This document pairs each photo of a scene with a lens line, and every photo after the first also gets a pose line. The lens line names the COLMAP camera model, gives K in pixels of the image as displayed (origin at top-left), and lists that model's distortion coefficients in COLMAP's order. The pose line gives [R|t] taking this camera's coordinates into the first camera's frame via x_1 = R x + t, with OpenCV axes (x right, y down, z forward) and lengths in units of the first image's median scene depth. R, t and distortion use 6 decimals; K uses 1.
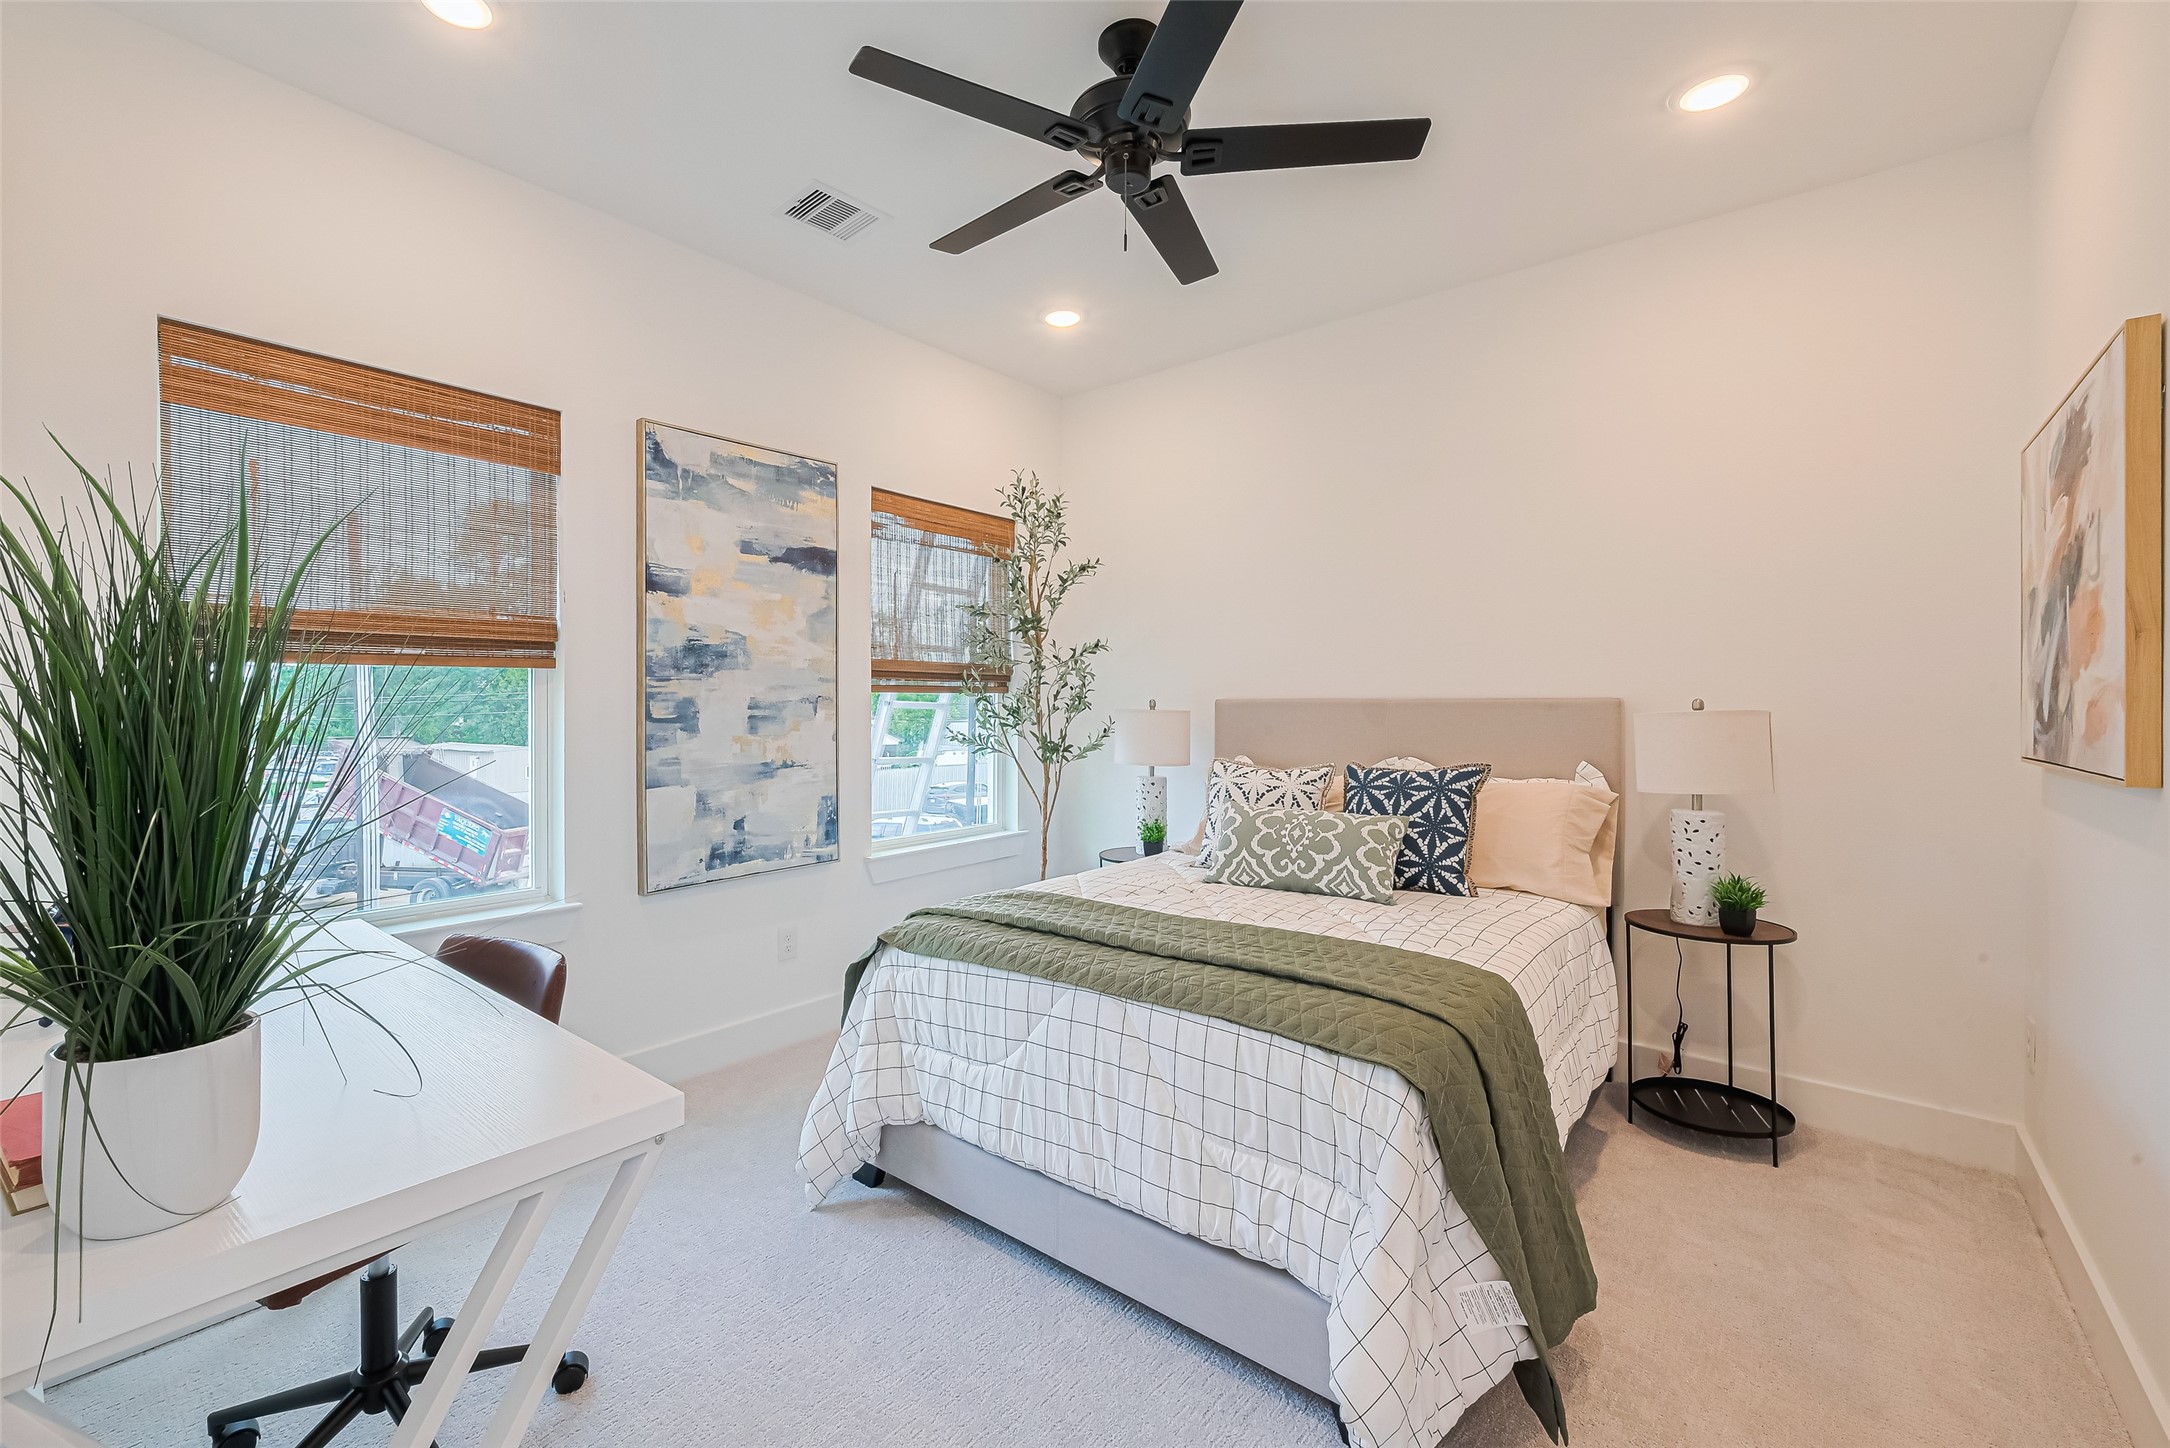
lens RADIAL K [[848.1, 0, 1085.0], [0, 848.1, 724.0], [0, 0, 1]] dist [-0.000425, -0.000058]
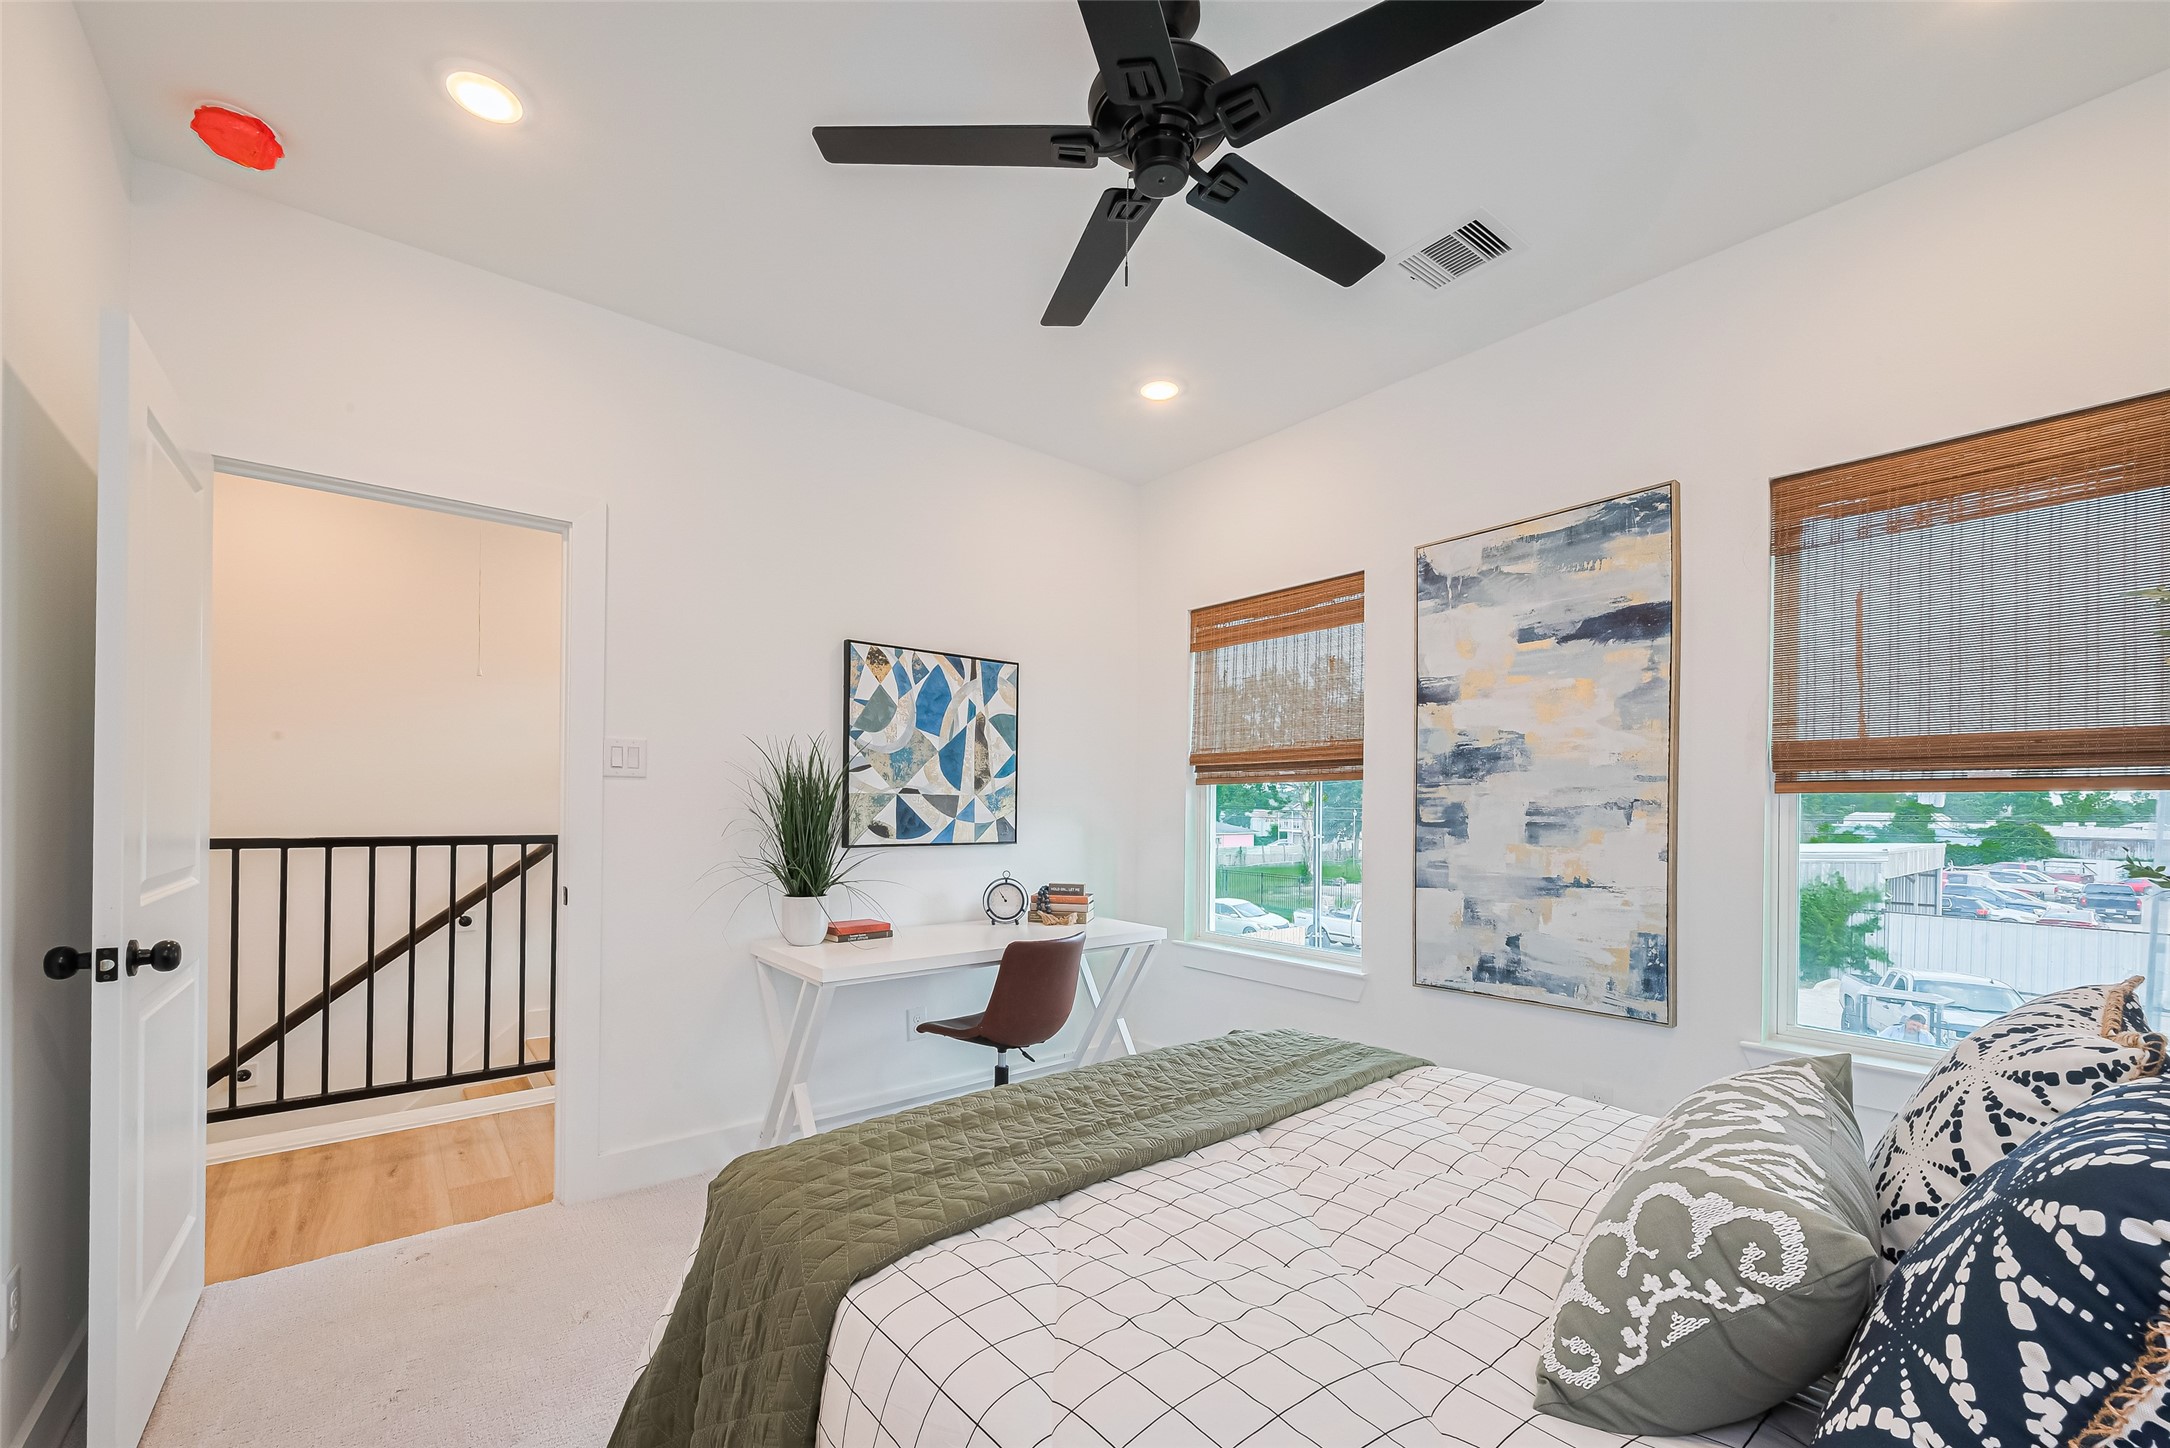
lens RADIAL K [[859.6, 0, 1093.8], [0, 859.6, 800.3], [0, 0, 1]] dist [0.000005, -0.000037]
pose [[-0.165610, 0.000316, -0.986191, 0.585150], [-0.021508, 0.999761, 0.003932, -0.027676], [0.985957, 0.021862, -0.165563, 0.716423]]
